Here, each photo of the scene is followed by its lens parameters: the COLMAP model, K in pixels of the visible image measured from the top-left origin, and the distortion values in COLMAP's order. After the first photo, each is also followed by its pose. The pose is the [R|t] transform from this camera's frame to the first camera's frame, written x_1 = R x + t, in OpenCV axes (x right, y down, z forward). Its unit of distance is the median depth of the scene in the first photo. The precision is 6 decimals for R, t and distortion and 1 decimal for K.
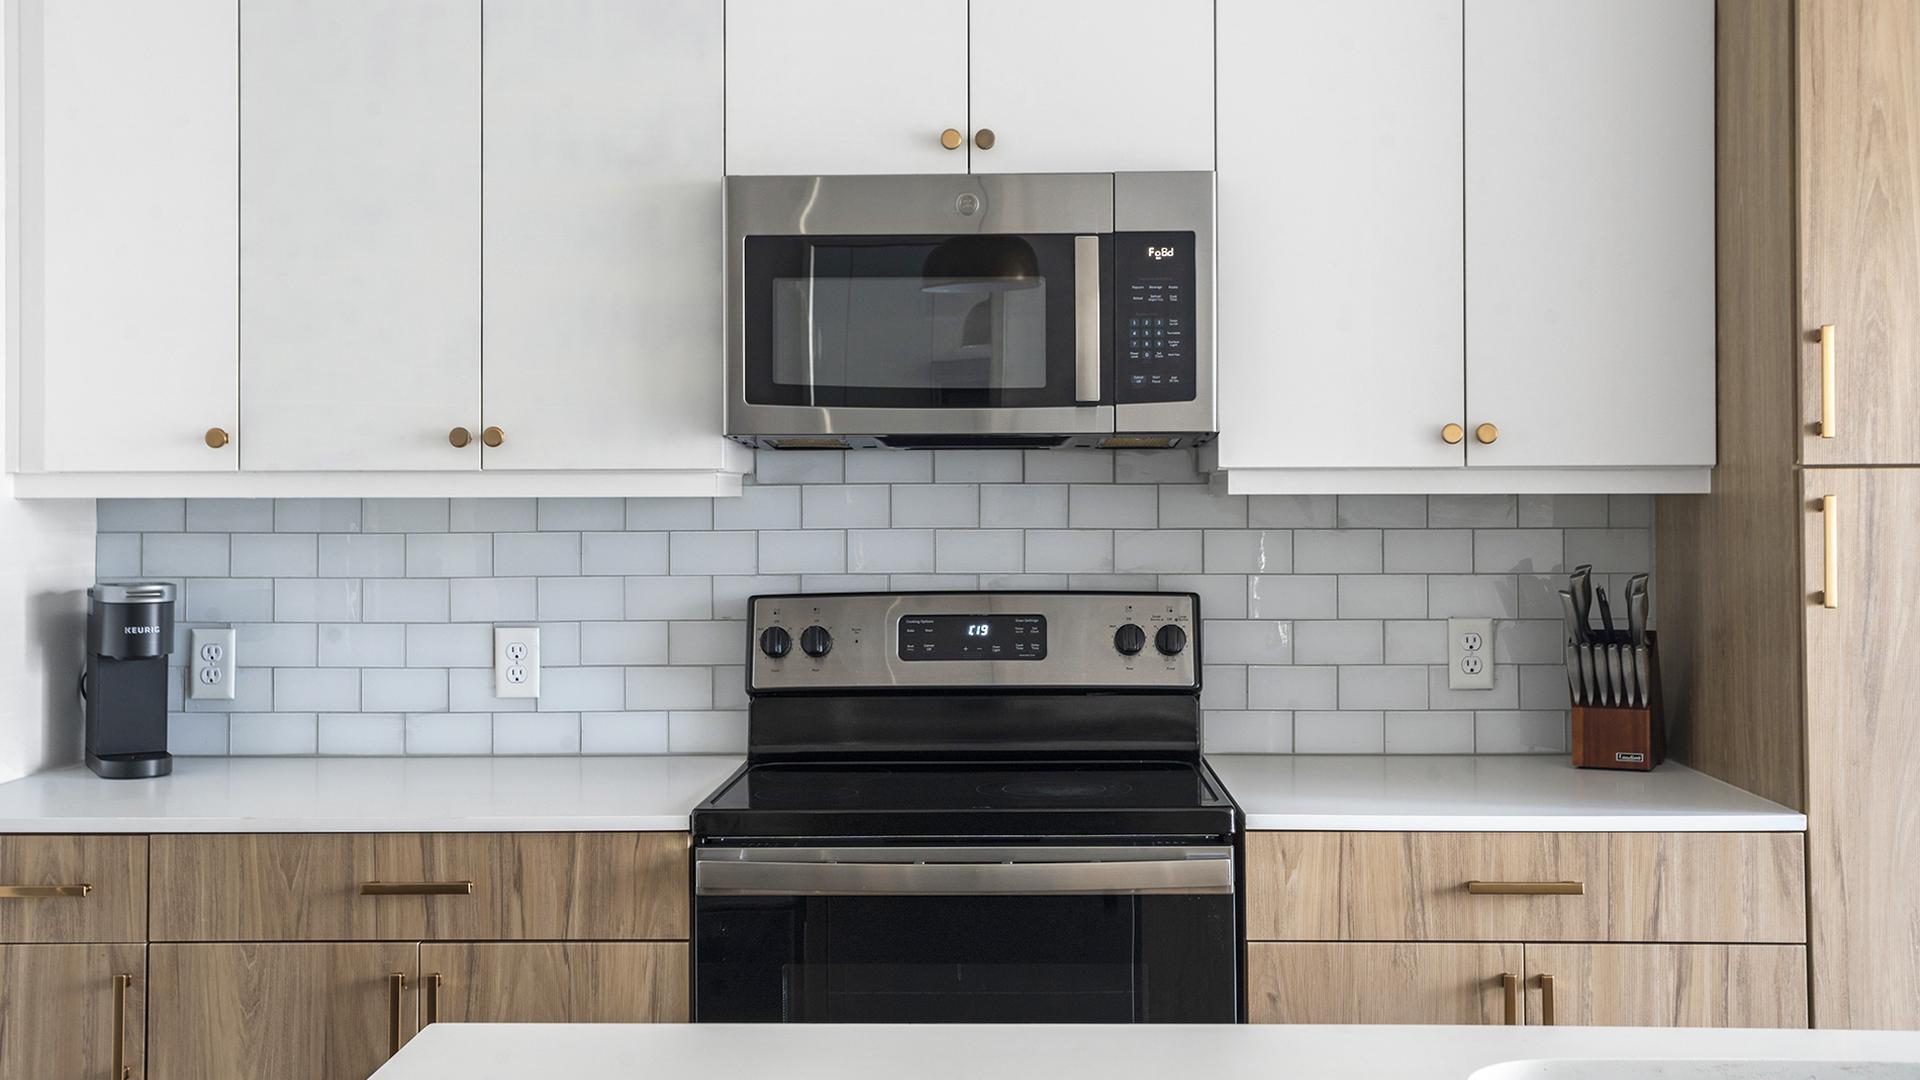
lens RADIAL K [[2097.2, 0, 958.4], [0, 2097.2, 464.7], [0, 0, 1]] dist [-0.006582, 0.204630]
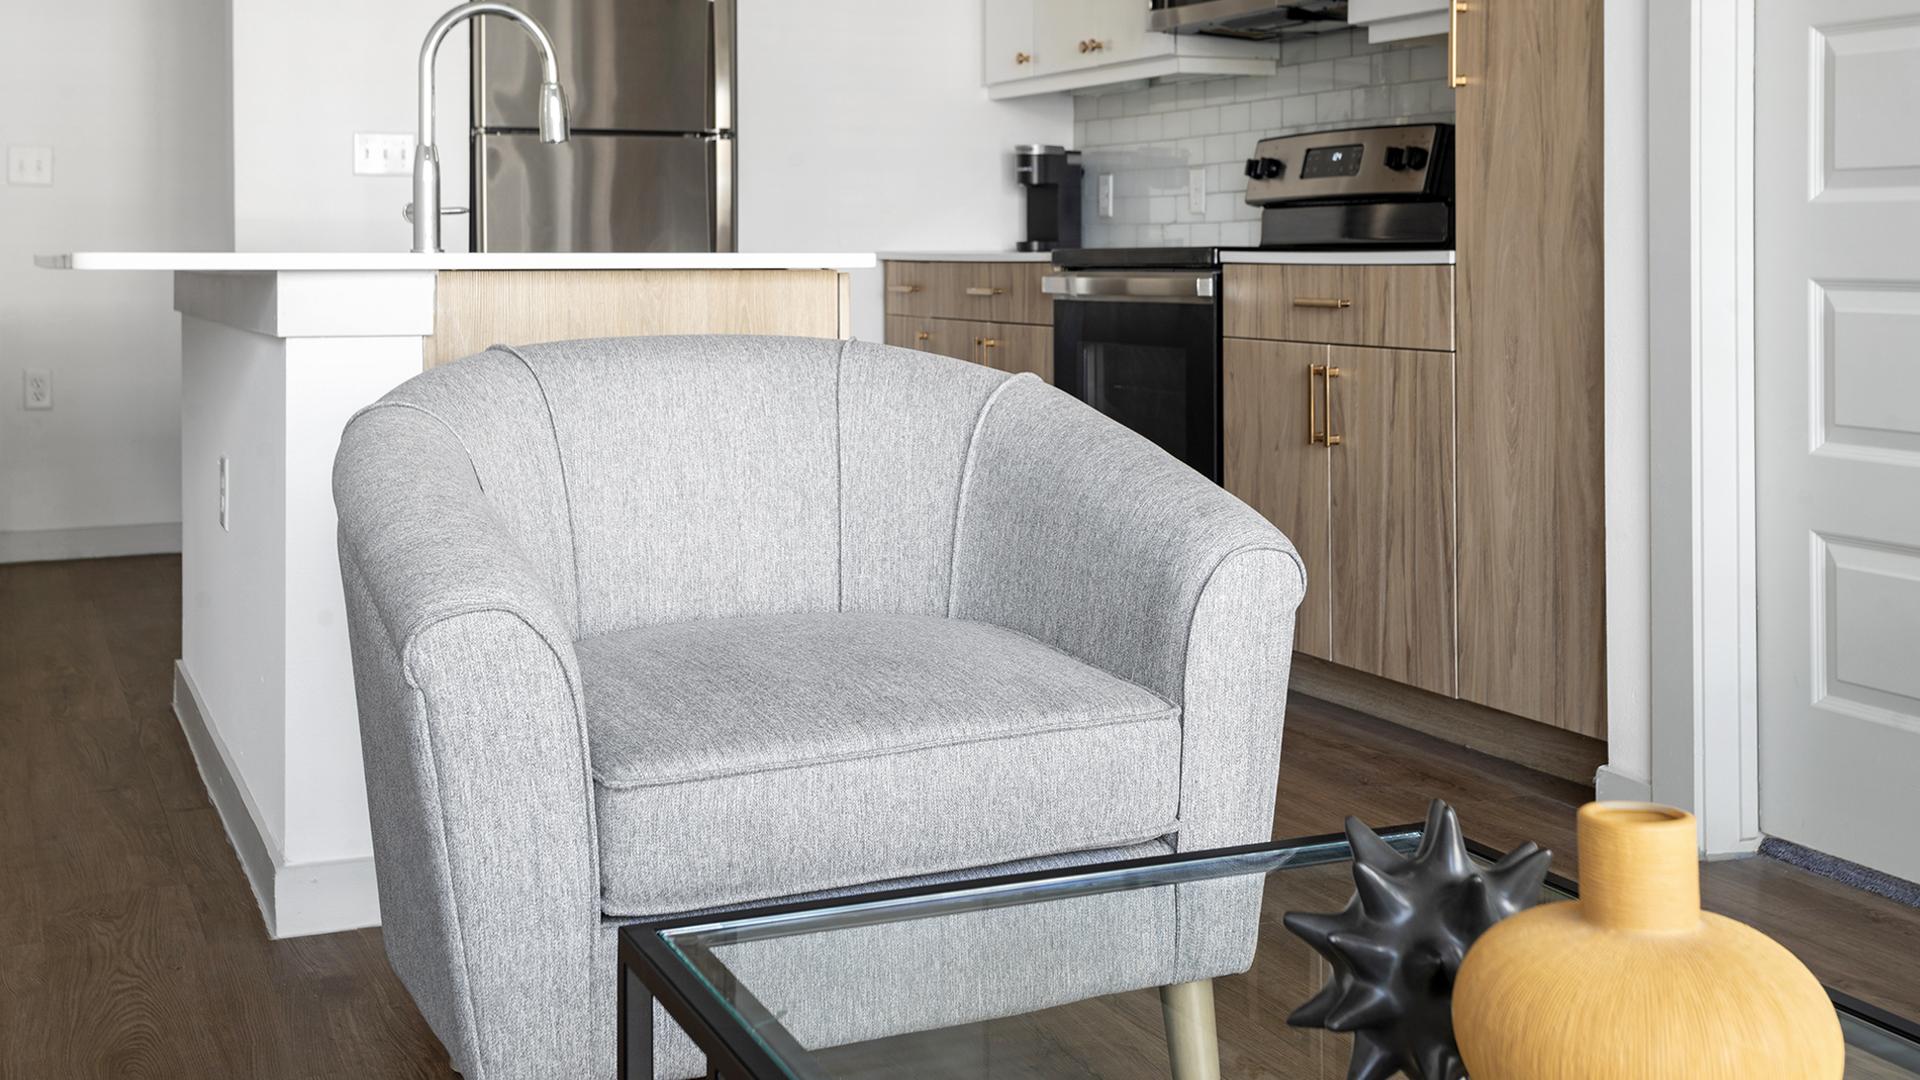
lens RADIAL K [[2178.8, 0, 958.0], [0, 2178.8, 237.8], [0, 0, 1]] dist [0.009476, 0.005522]
pose [[0.422437, -0.002747, -0.906388, 1.350007], [0.014158, 0.999893, 0.003568, 0.136625], [0.906282, -0.014340, 0.422430, 0.158212]]
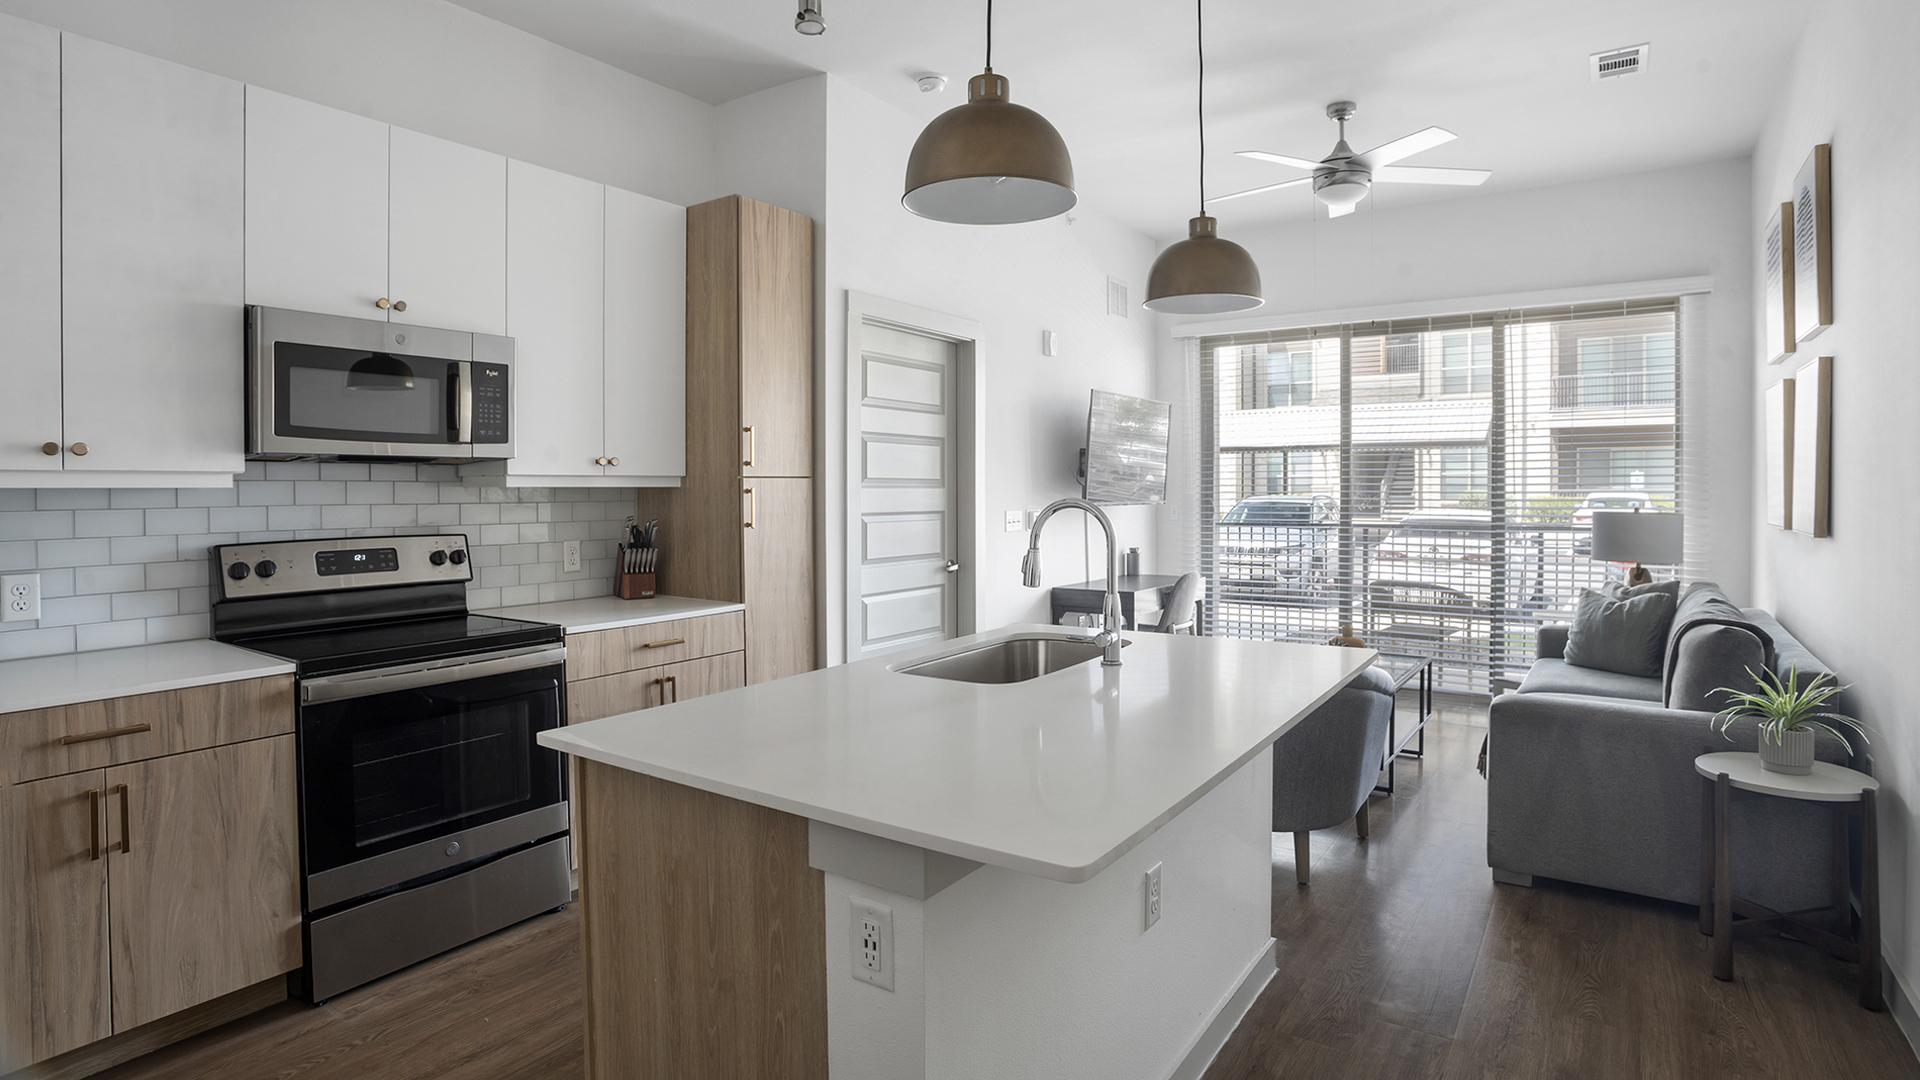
lens RADIAL K [[991.4, 0, 950.1], [0, 991.4, 502.1], [0, 0, 1]] dist [-0.002505, 0.000163]
pose [[0.554071, -0.010689, 0.832401, -0.484735], [-0.012672, 0.999693, 0.021272, 0.002156], [-0.832373, -0.022334, 0.553766, 0.054500]]
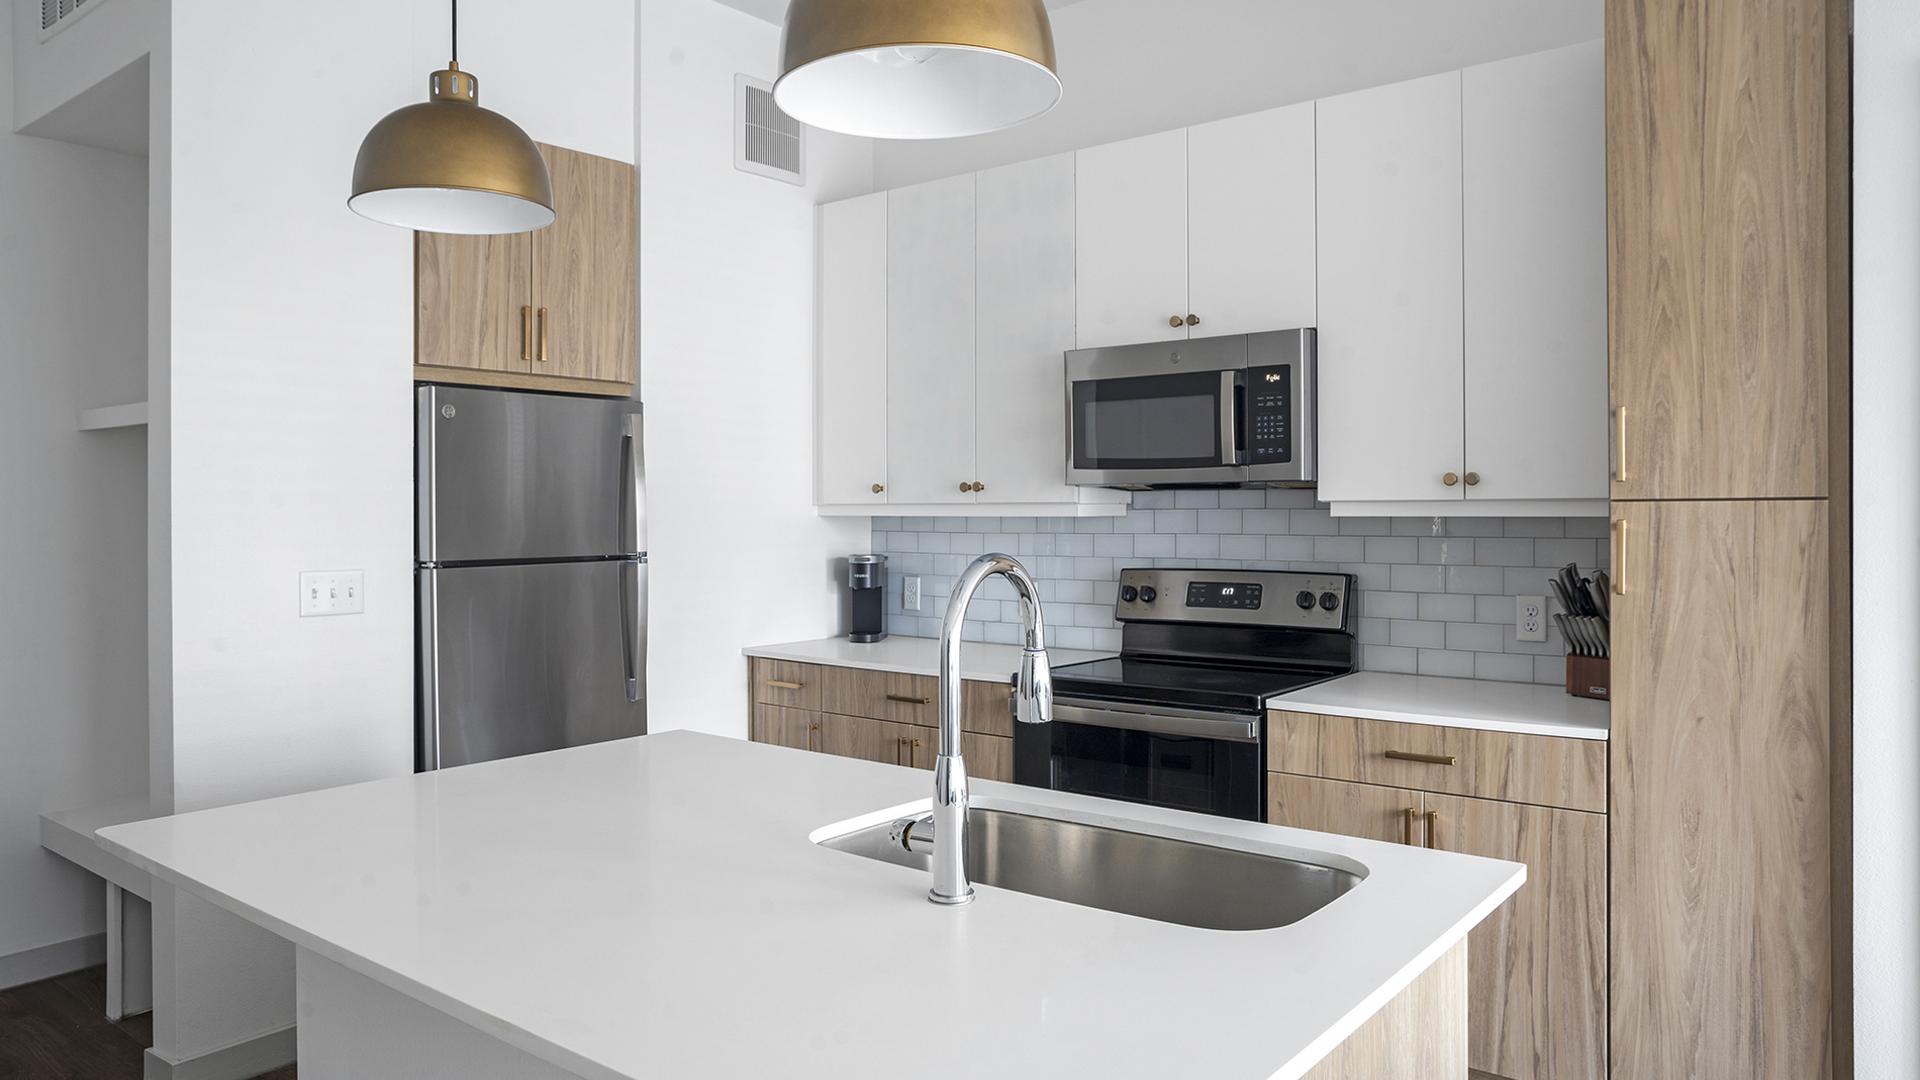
lens RADIAL K [[1291.5, 0, 963.8], [0, 1291.5, 510.2], [0, 0, 1]] dist [-0.079266, 0.094370]
pose [[0.792805, 0.001080, -0.609474, 0.543912], [0.010014, 0.999840, 0.014799, -0.009495], [0.609393, -0.017836, 0.792668, -0.004303]]
